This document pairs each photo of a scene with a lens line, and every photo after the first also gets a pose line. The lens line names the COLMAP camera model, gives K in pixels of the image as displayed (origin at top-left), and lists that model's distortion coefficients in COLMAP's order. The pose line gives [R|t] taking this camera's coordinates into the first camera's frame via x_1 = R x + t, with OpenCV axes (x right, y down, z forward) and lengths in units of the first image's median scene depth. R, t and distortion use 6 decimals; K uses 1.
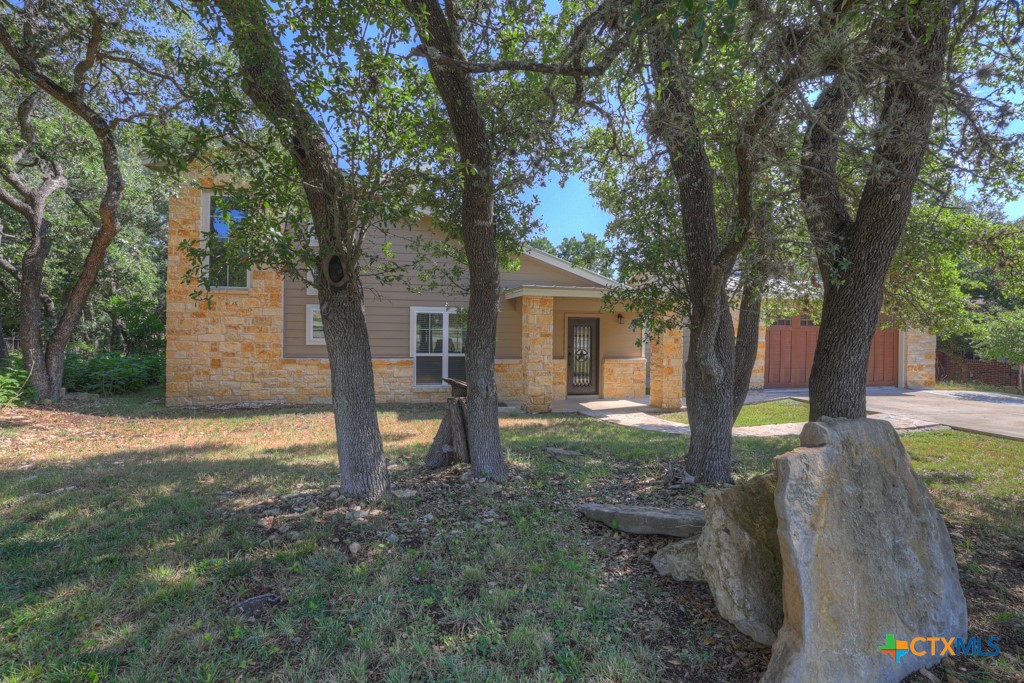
lens RADIAL K [[435.8, 0, 512.1], [0, 435.8, 340.3], [0, 0, 1]] dist [-0.024777, -0.000780]
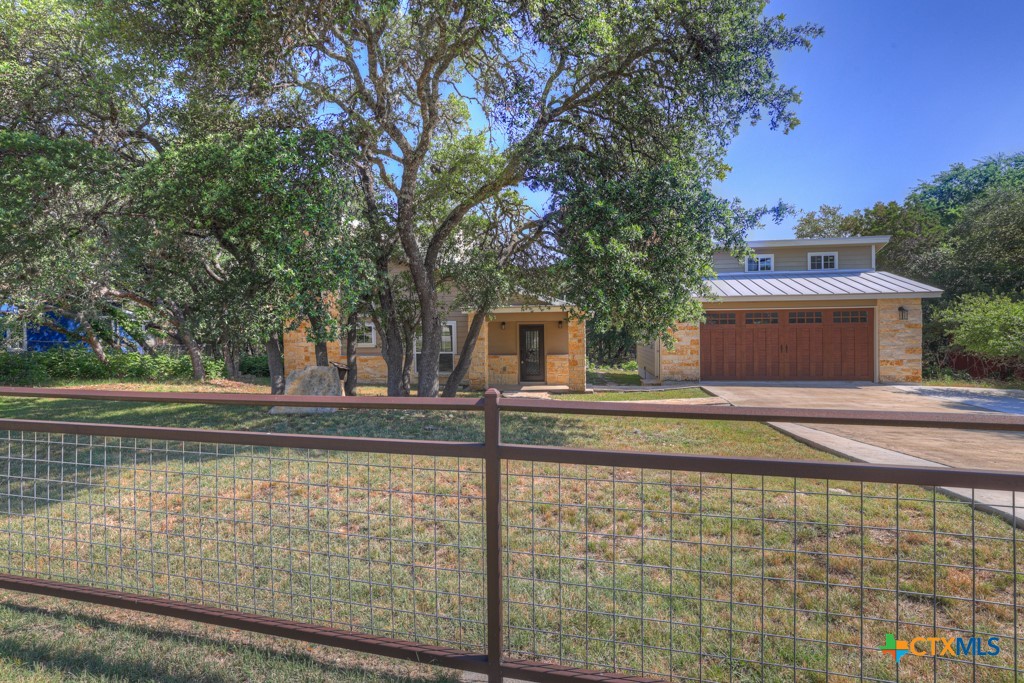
lens RADIAL K [[485.5, 0, 512.8], [0, 485.5, 342.2], [0, 0, 1]] dist [-0.003854, 0.000033]
pose [[0.925459, -0.018031, -0.378419, 0.674771], [0.019592, 0.999808, 0.000275, 0.001780], [0.378342, -0.007669, 0.925634, -0.421260]]
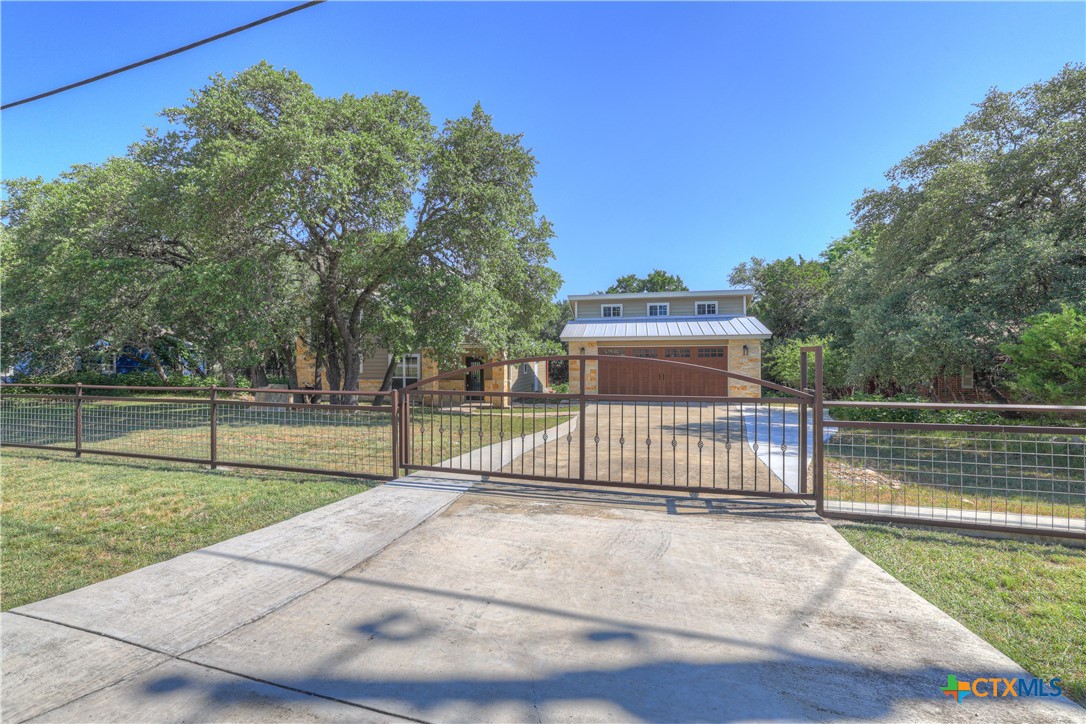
lens RADIAL K [[462.2, 0, 539.9], [0, 462.2, 361.8], [0, 0, 1]] dist [-0.024777, -0.000780]
pose [[0.908820, -0.016580, -0.416859, 1.184961], [0.011014, 0.999815, -0.015753, 0.002627], [0.417043, 0.009725, 0.908835, -0.603724]]
